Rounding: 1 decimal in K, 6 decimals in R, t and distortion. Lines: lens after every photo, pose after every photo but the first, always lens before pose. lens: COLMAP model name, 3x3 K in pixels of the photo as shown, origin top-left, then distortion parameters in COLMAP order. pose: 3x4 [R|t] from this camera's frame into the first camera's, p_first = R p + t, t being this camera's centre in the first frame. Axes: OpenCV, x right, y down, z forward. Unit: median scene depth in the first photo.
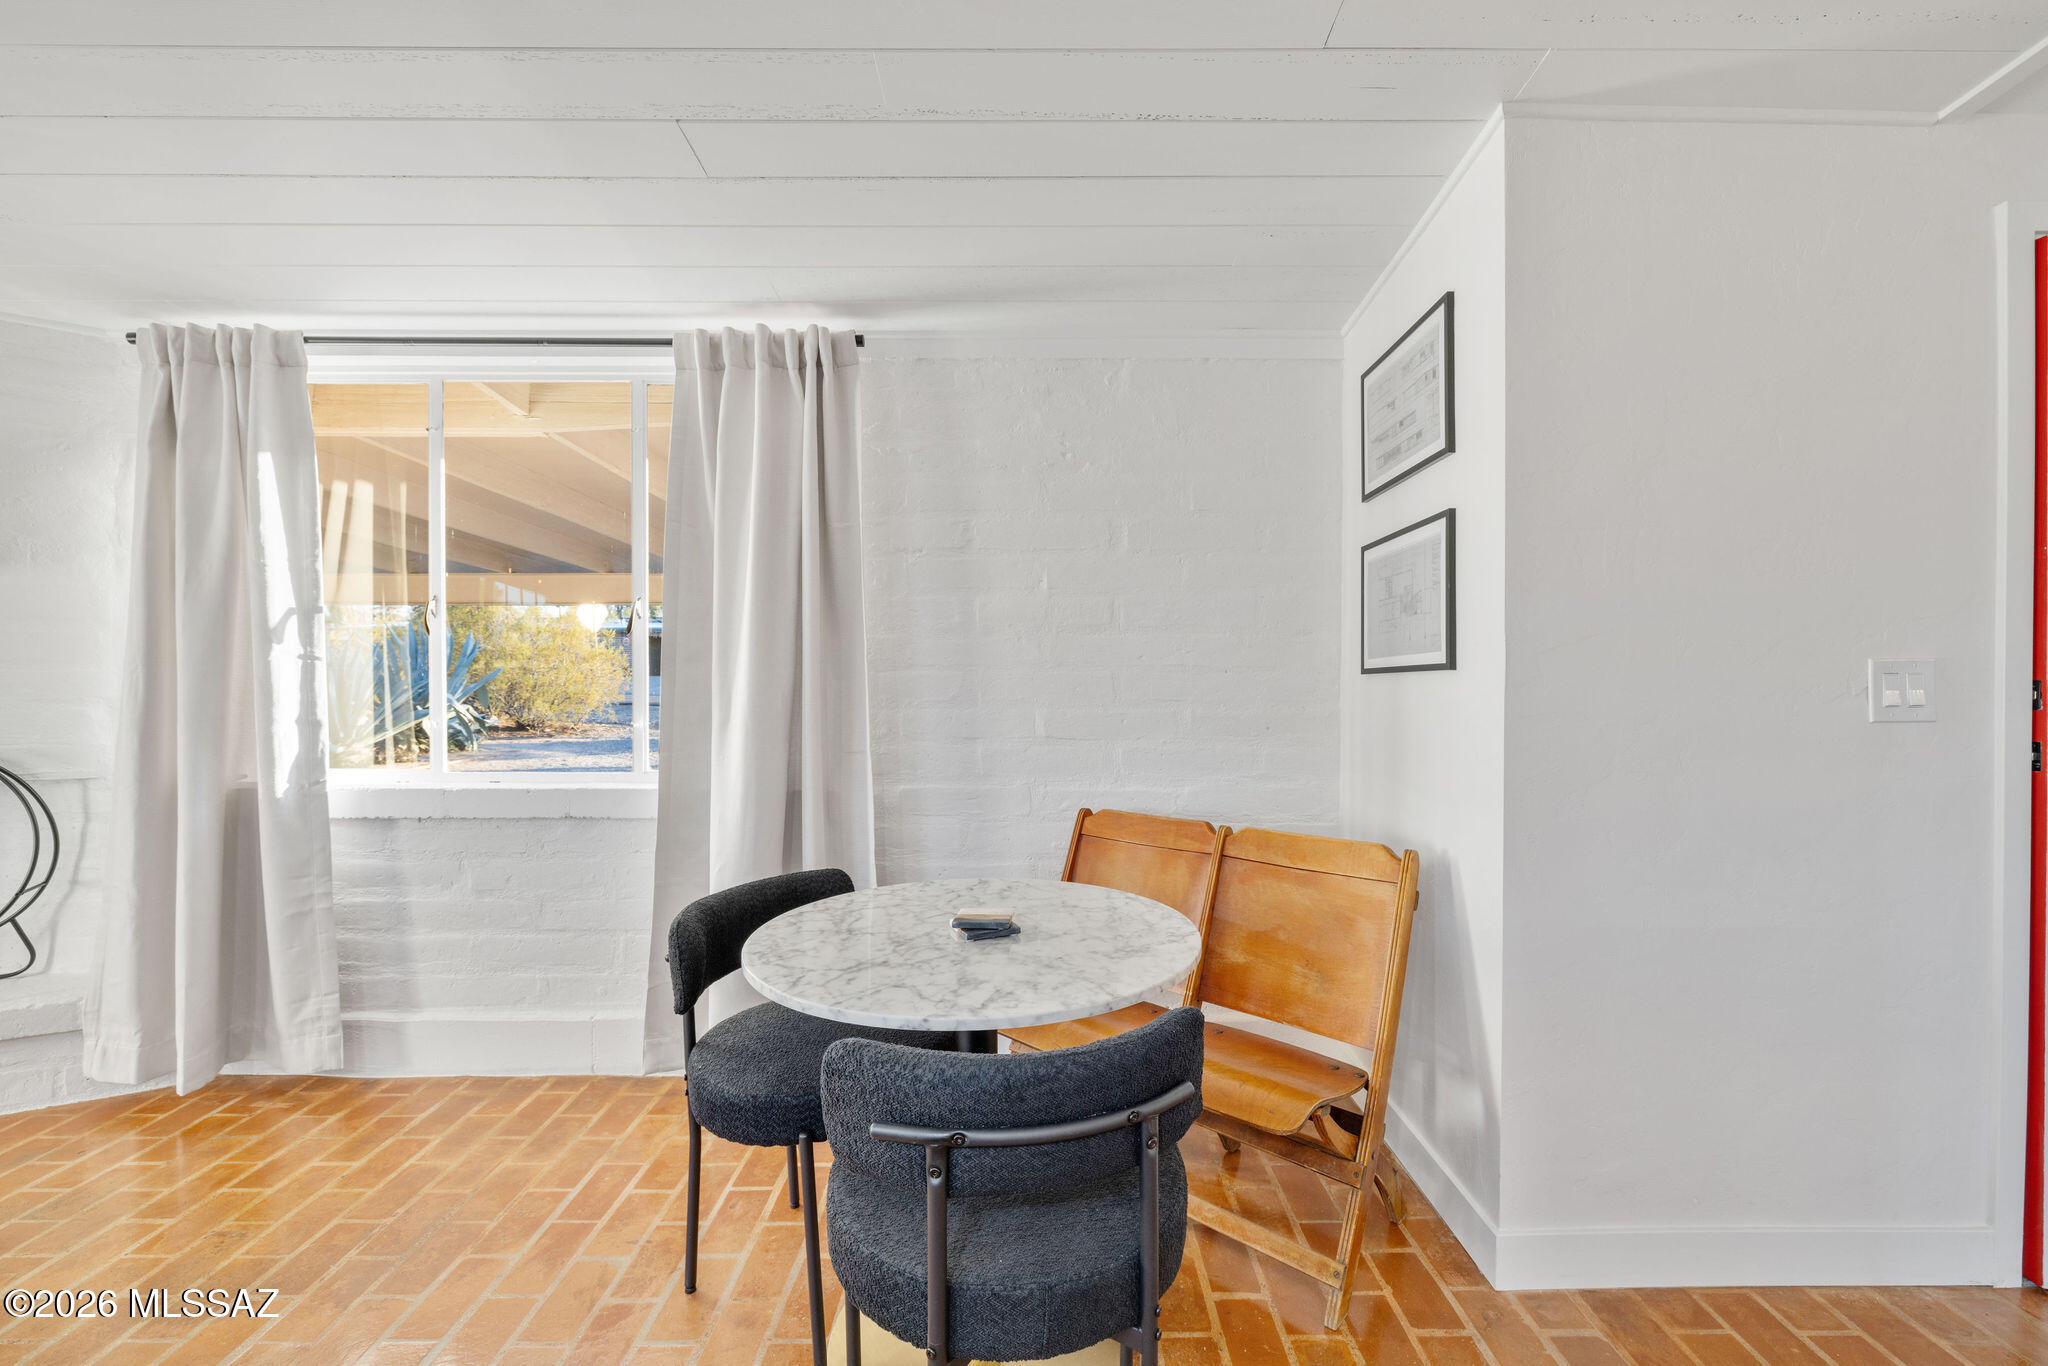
lens RADIAL K [[870.6, 0, 1029.2], [0, 870.6, 679.6], [0, 0, 1]] dist [0.000680, -0.000592]
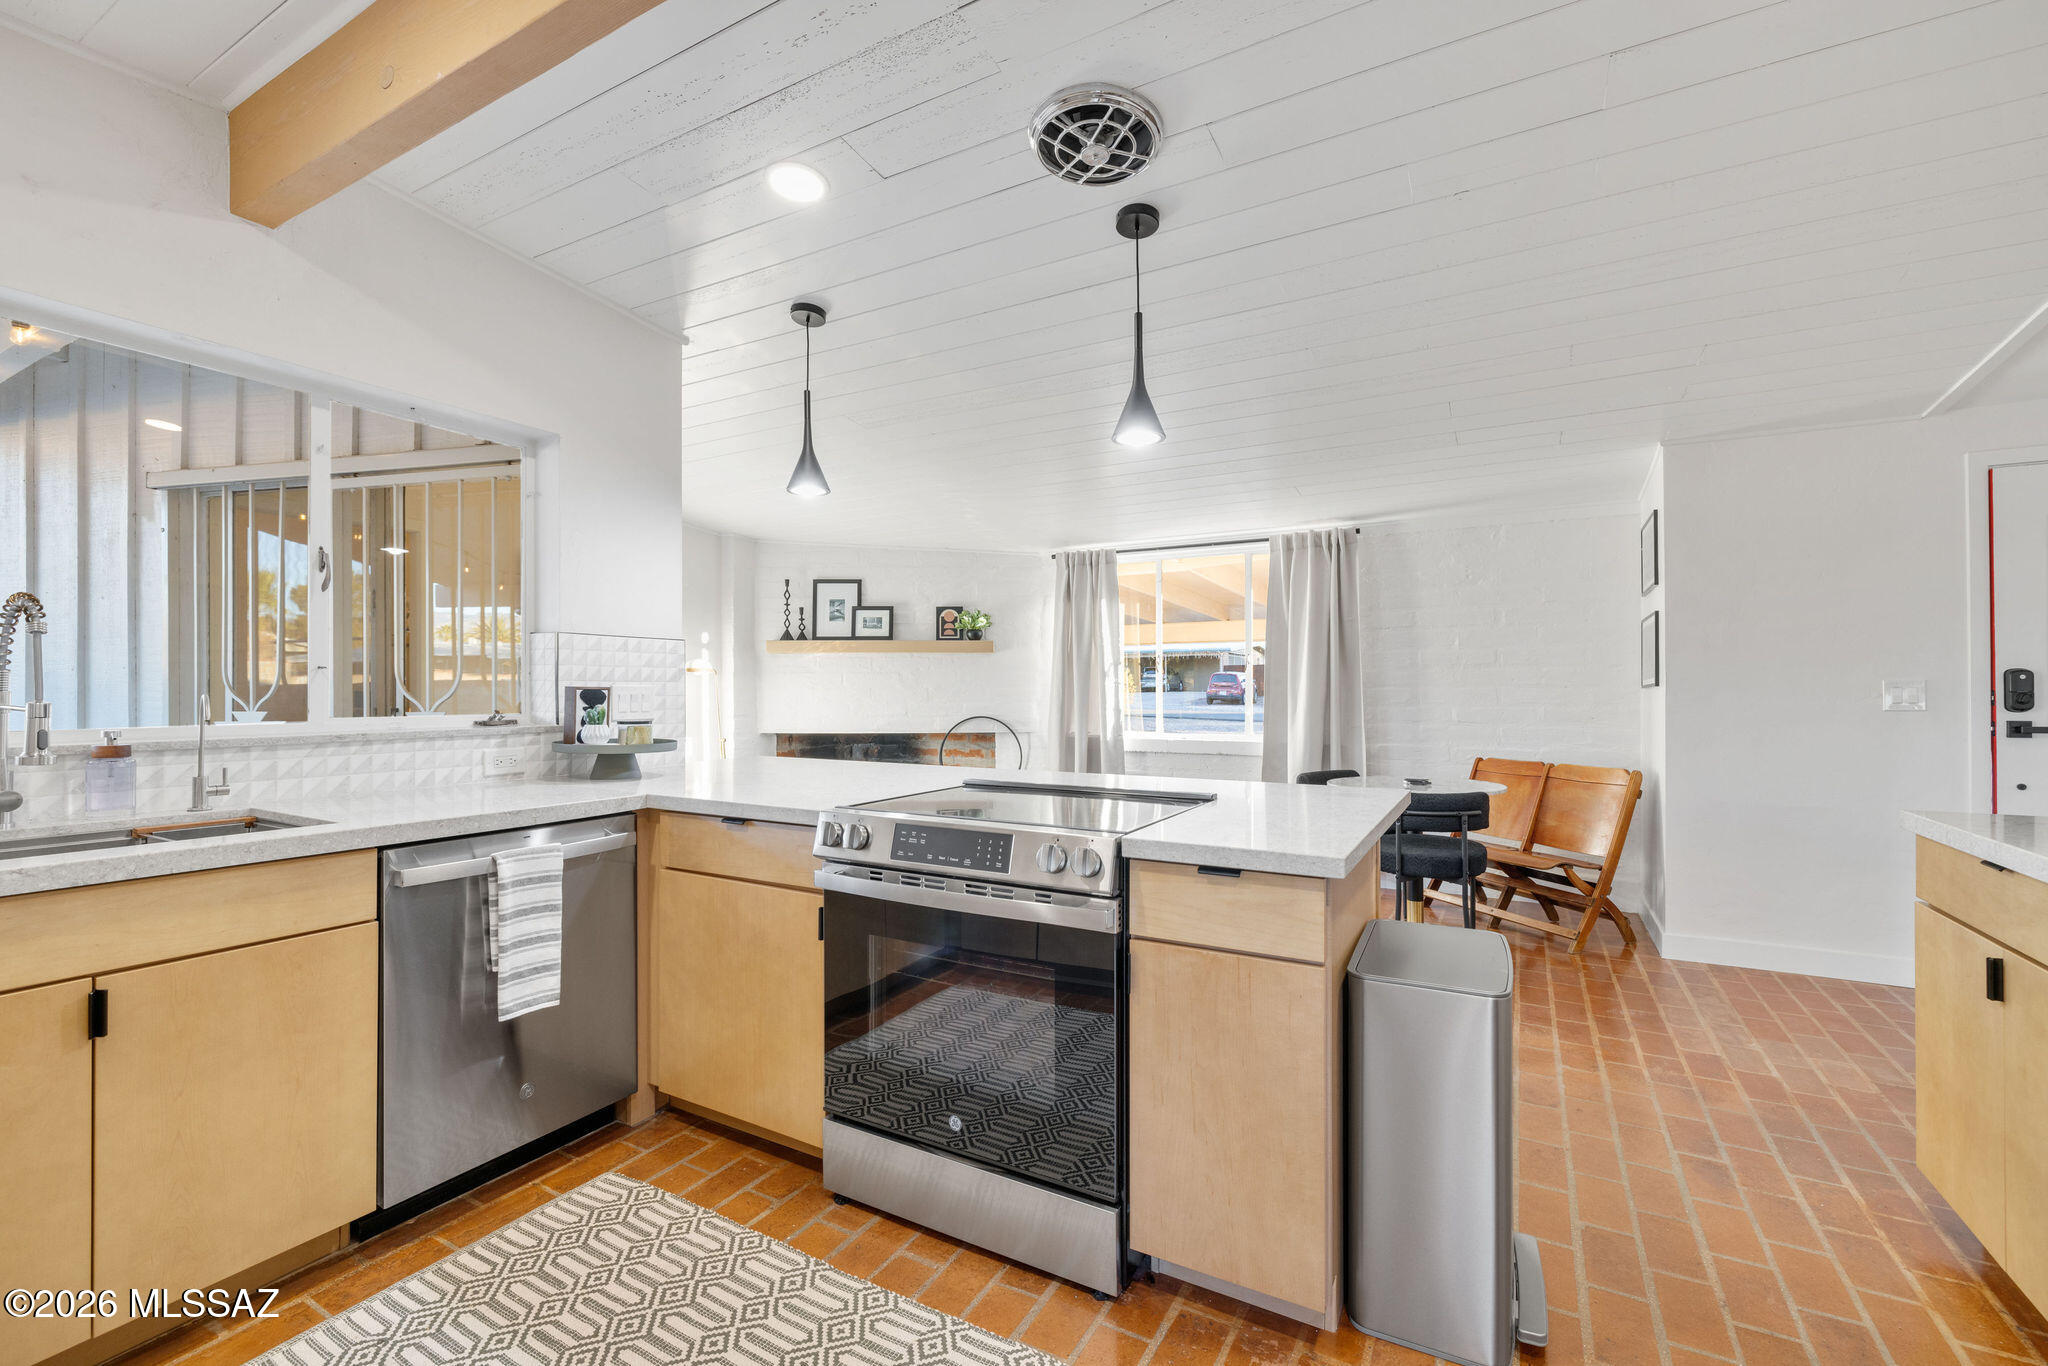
lens RADIAL K [[870.6, 0, 1033.9], [0, 870.6, 692.2], [0, 0, 1]] dist [0.000680, -0.000592]
pose [[0.870023, -0.001743, -0.493009, 0.163023], [-0.001751, 0.999977, -0.006626, 0.016983], [0.493009, 0.006628, 0.869999, -1.231814]]
